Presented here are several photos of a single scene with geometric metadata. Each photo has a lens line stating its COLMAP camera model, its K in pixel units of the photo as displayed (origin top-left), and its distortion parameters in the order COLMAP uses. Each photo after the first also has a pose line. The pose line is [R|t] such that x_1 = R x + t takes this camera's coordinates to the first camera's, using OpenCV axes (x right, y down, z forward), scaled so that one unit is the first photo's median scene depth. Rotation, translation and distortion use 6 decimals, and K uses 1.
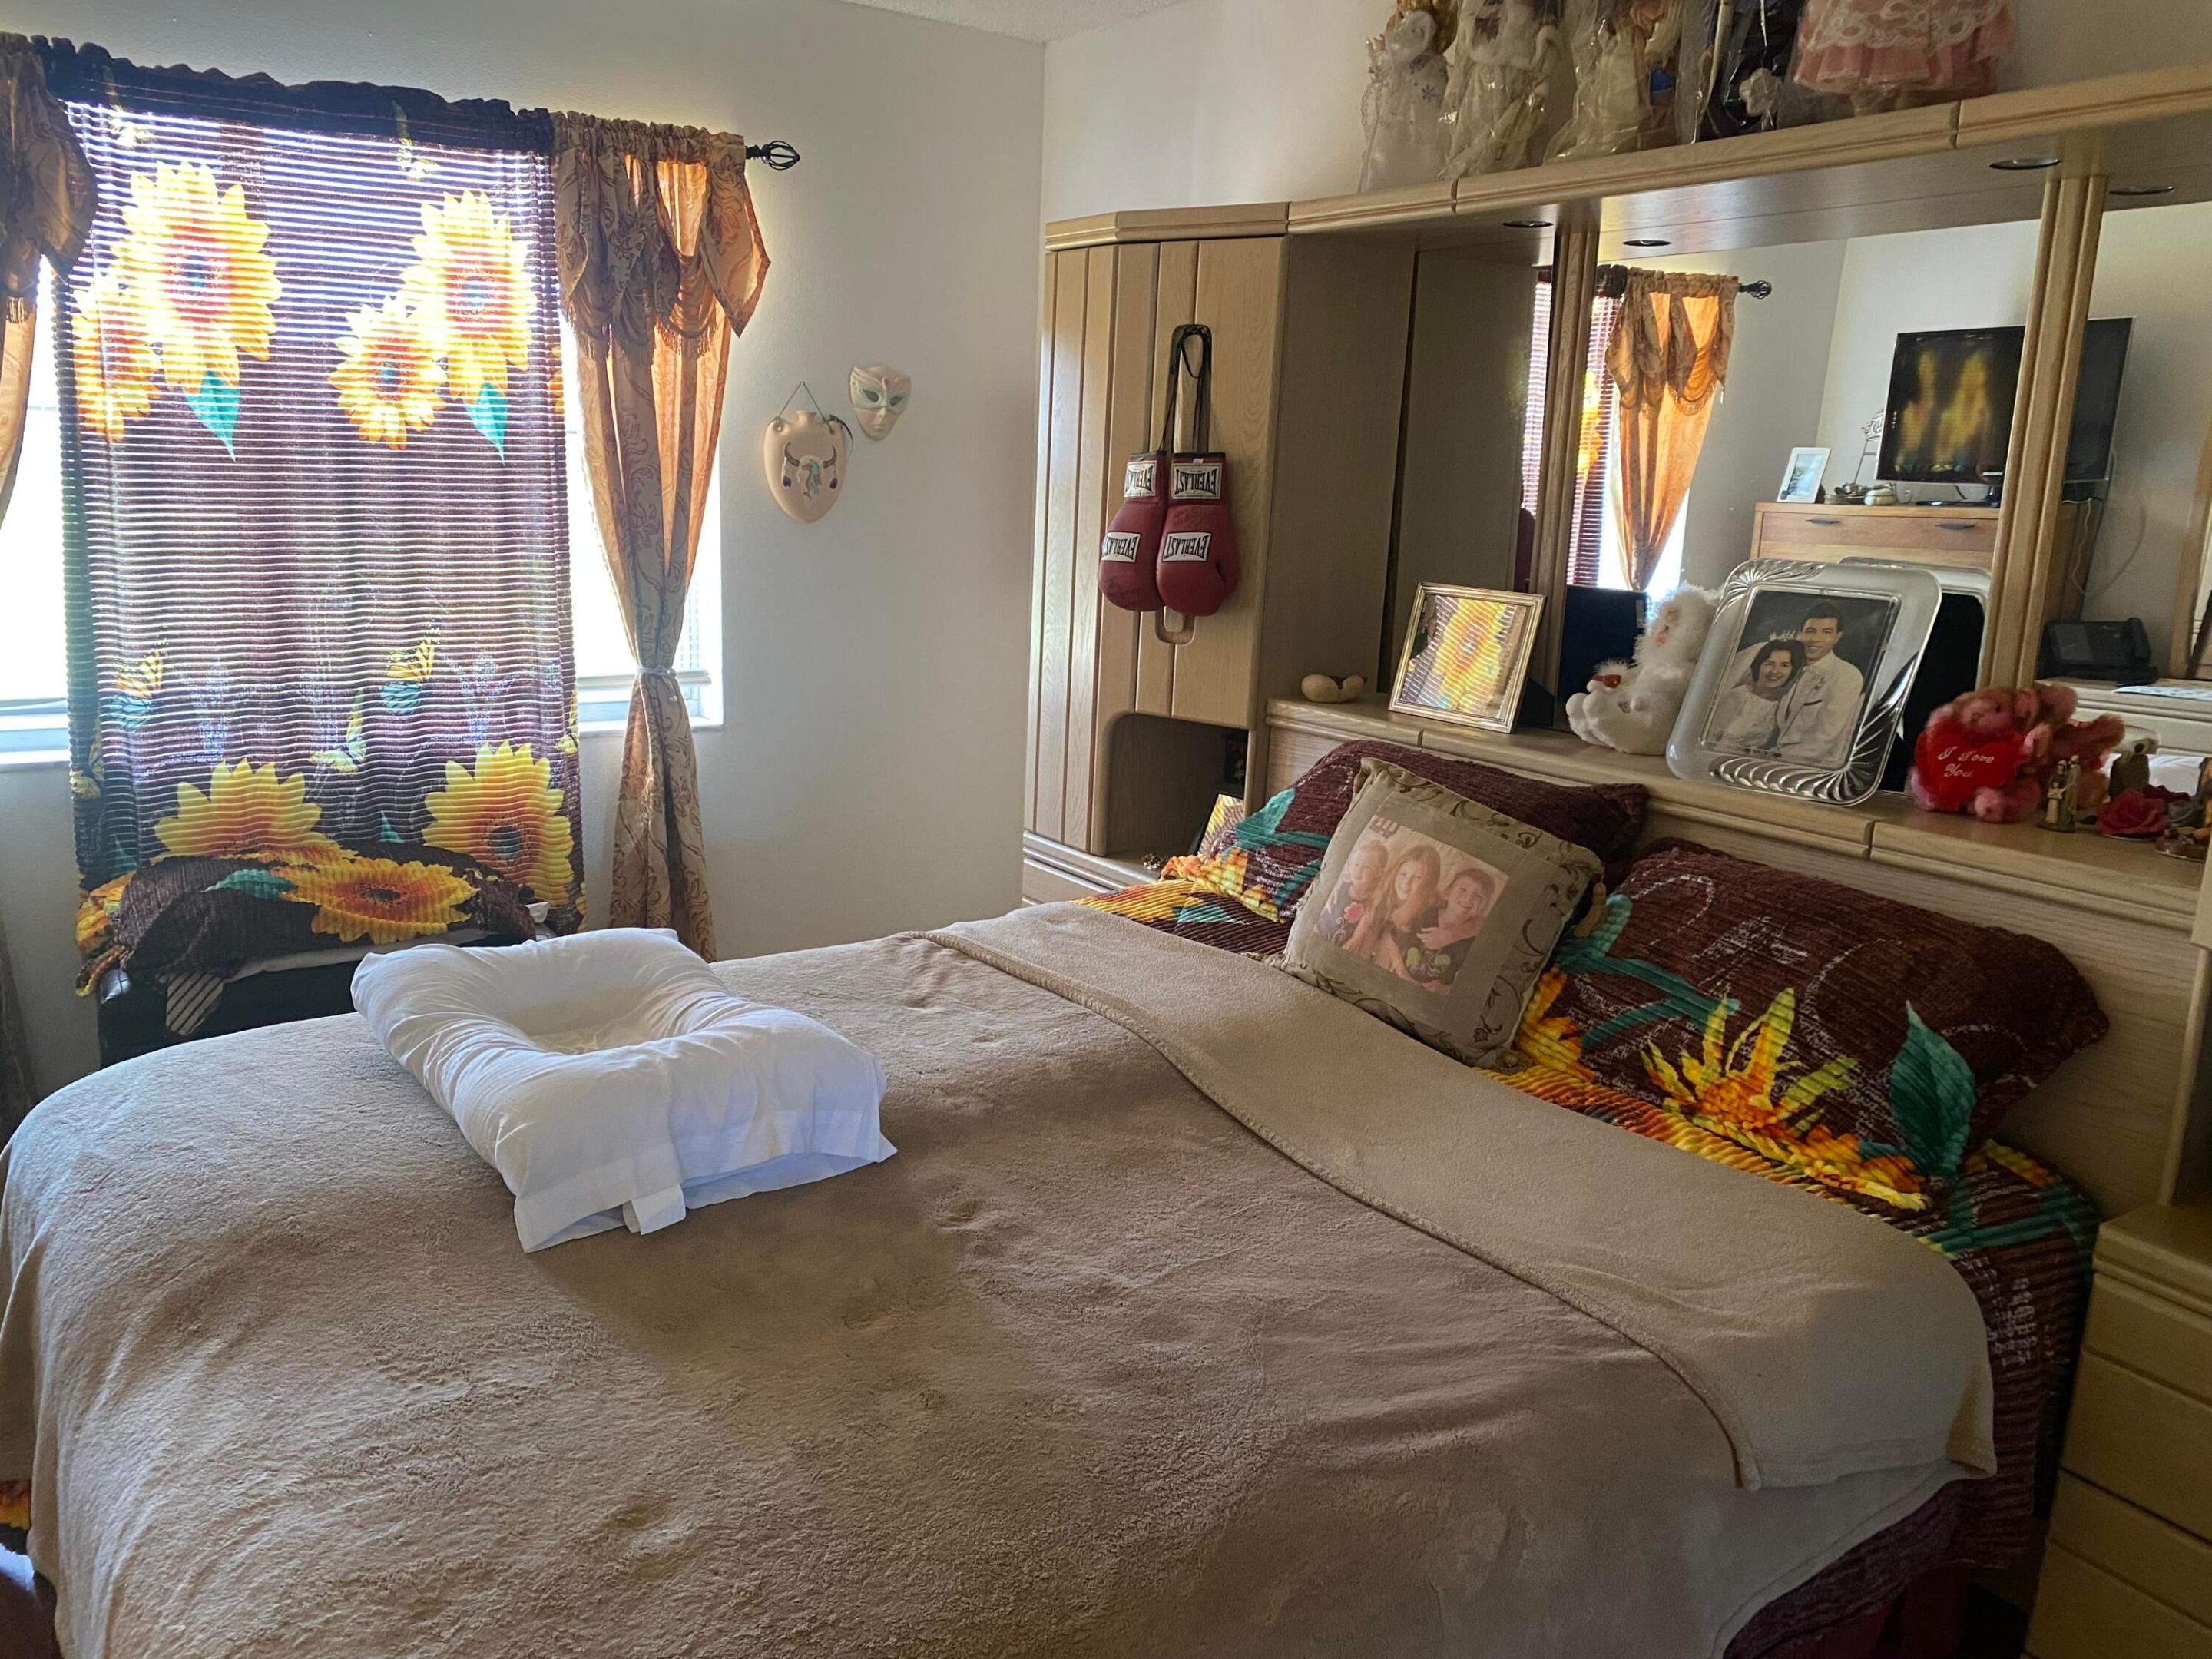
lens RADIAL K [[1674.0, 0, 1103.3], [0, 1674.0, 828.8], [0, 0, 1]] dist [0.016224, -0.030492]
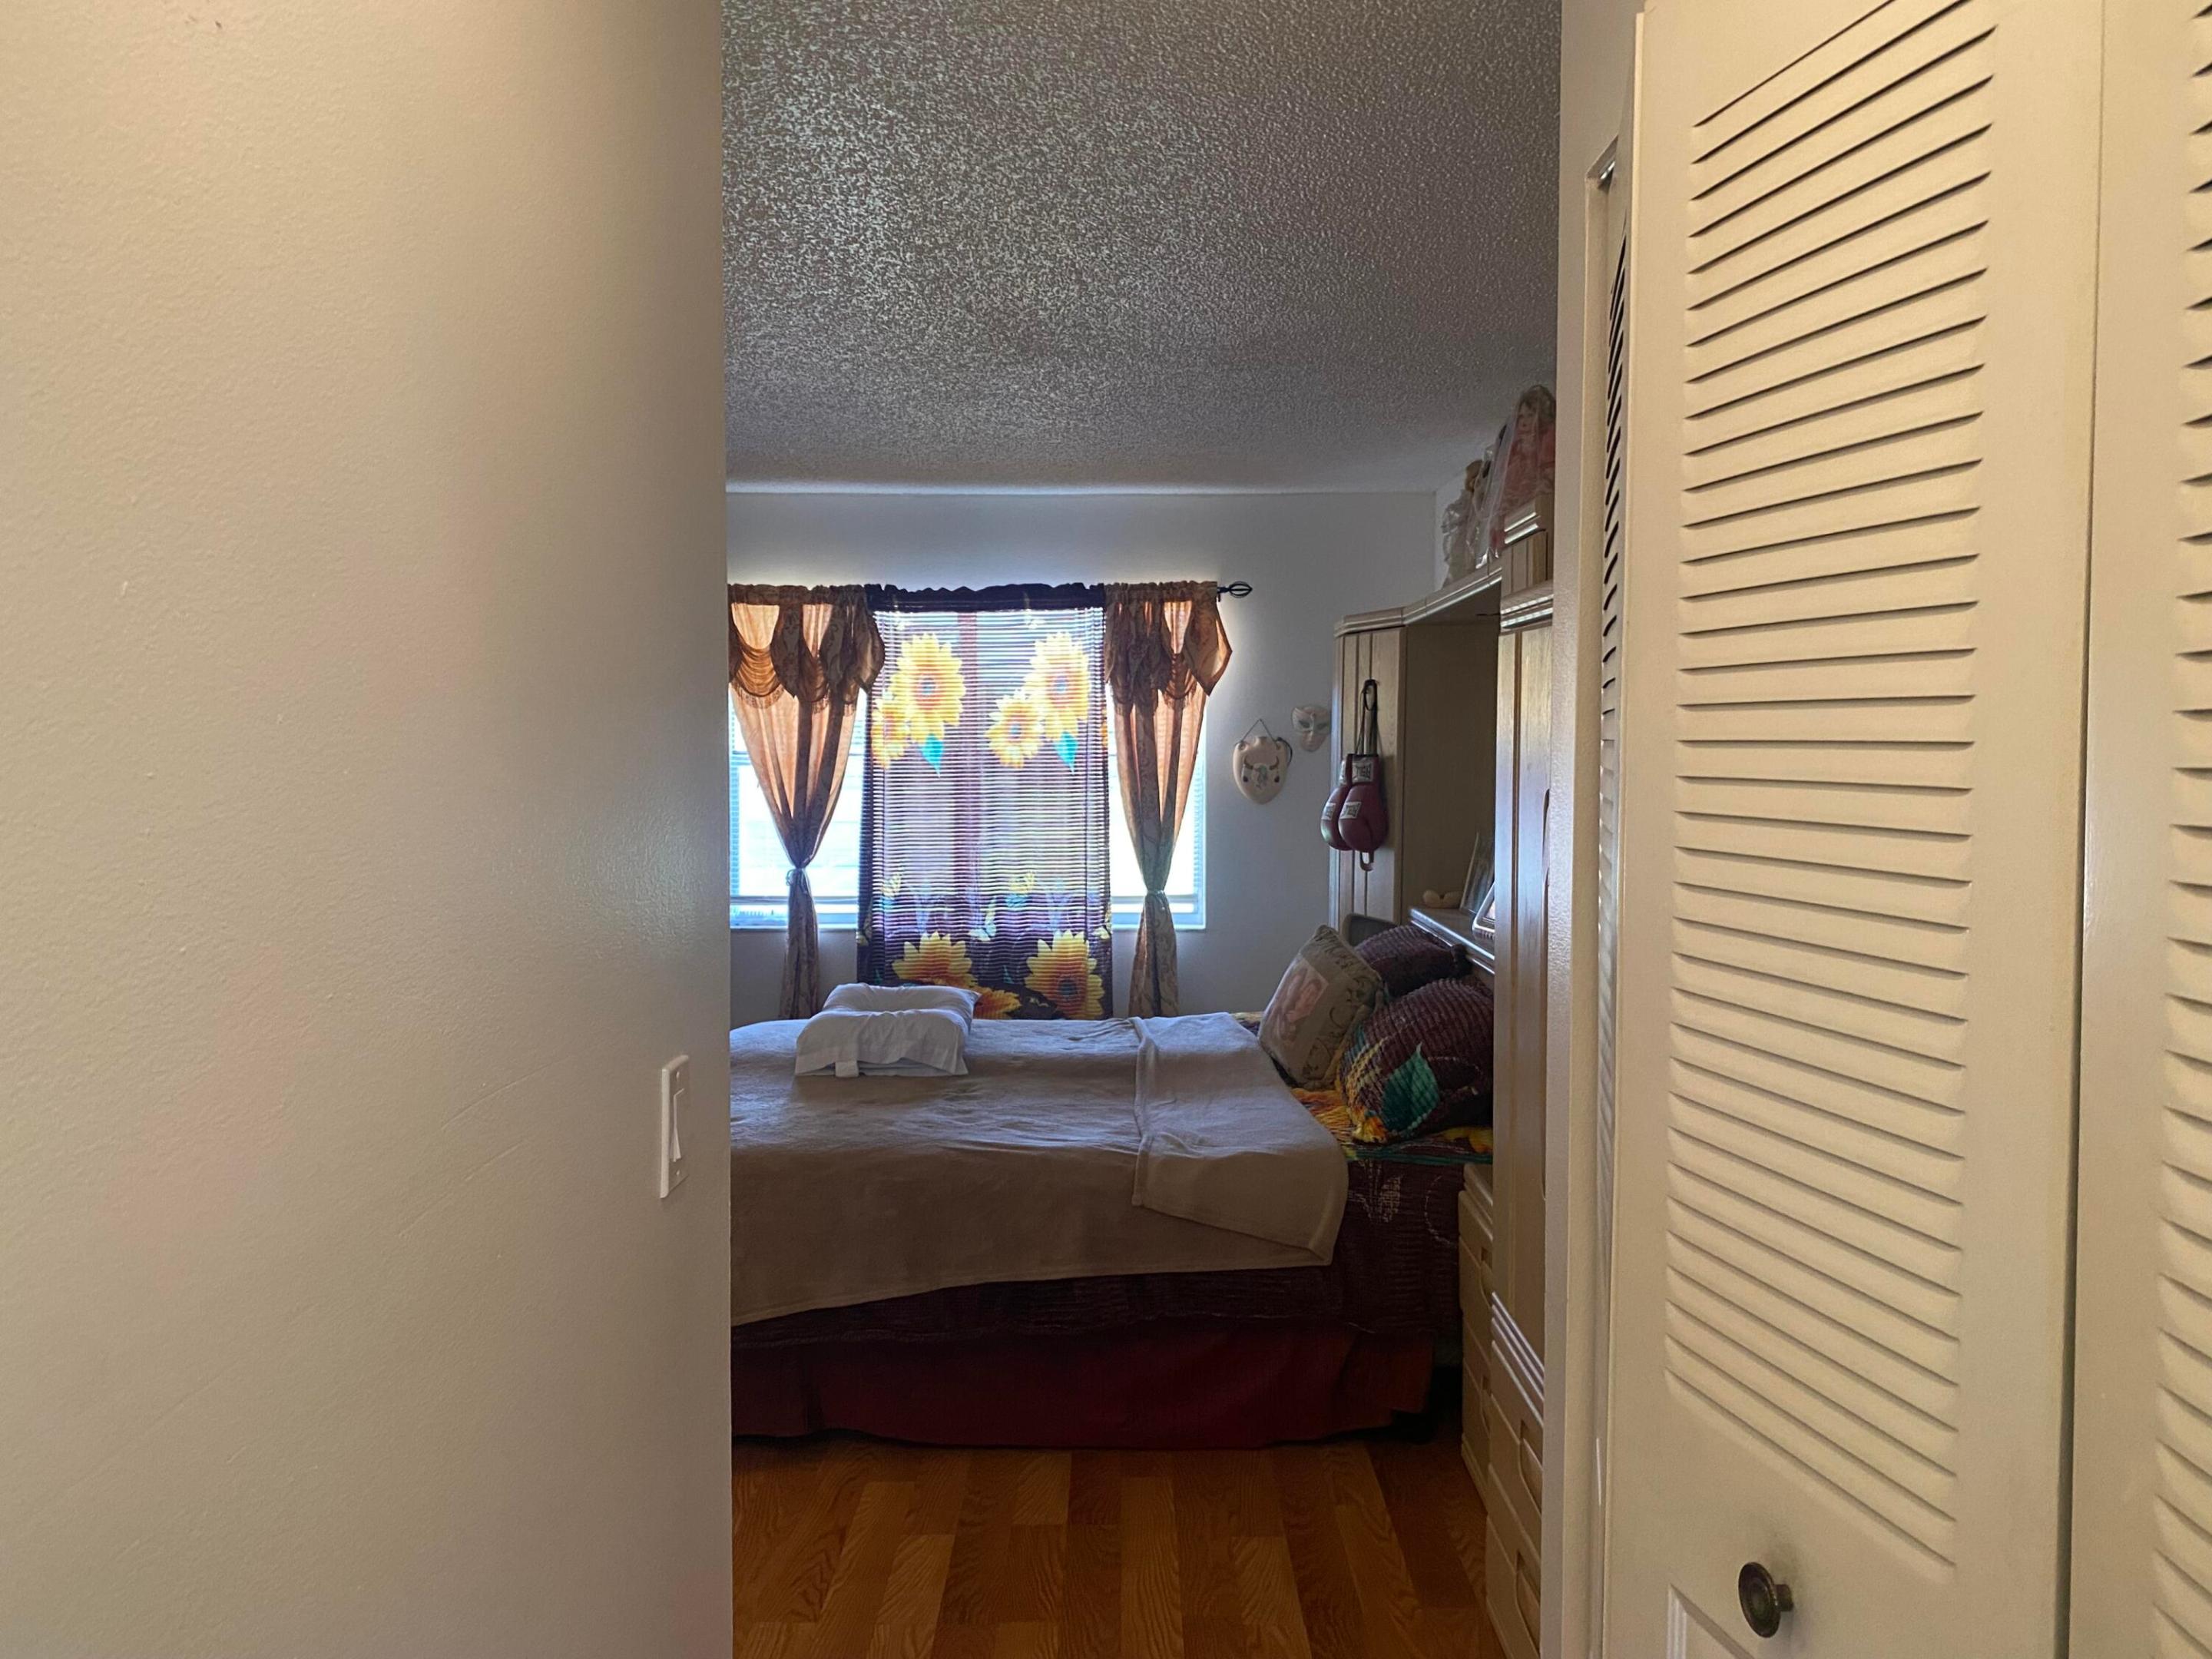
lens RADIAL K [[1674.0, 0, 1115.0], [0, 1674.0, 833.0], [0, 0, 1]] dist [0.016224, -0.030492]
pose [[0.805212, -0.010703, -0.592891, 0.755466], [-0.093846, 0.984937, -0.145233, 0.102405], [0.585514, 0.172584, 0.792078, -0.389965]]
